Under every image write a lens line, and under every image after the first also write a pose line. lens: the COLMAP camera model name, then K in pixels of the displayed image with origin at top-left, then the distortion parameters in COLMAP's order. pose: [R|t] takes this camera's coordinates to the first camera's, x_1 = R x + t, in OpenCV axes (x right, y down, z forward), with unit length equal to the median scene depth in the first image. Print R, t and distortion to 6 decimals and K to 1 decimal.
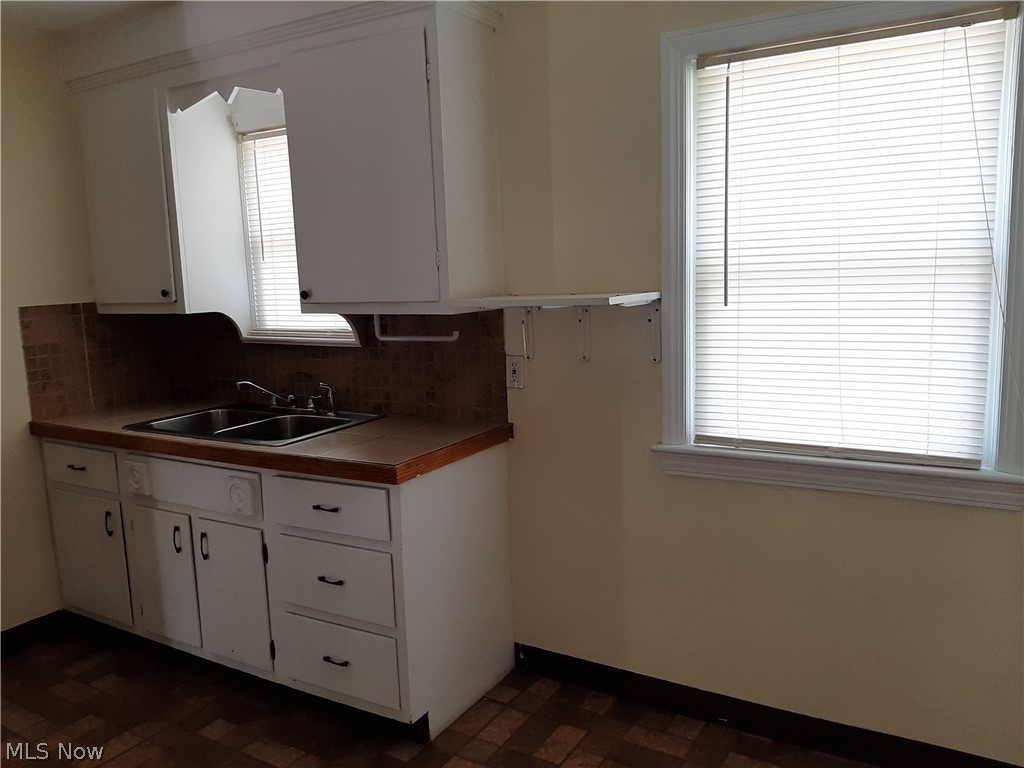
lens RADIAL K [[795.8, 0, 512.0], [0, 795.8, 384.0], [0, 0, 1]] dist [0.108262, -0.204088]
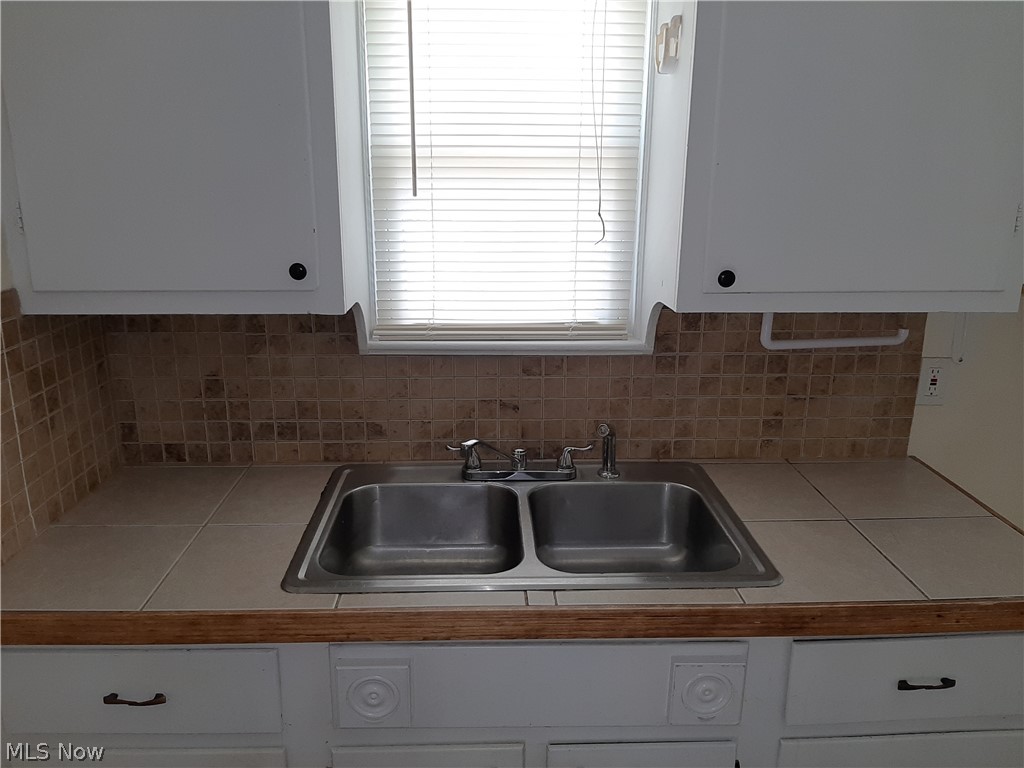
lens RADIAL K [[795.8, 0, 512.0], [0, 795.8, 384.0], [0, 0, 1]] dist [0.108262, -0.204088]
pose [[0.840405, -0.106778, 0.531336, -0.579281], [0.045040, 0.990768, 0.127866, -0.102792], [-0.540084, -0.083528, 0.837456, 0.557056]]
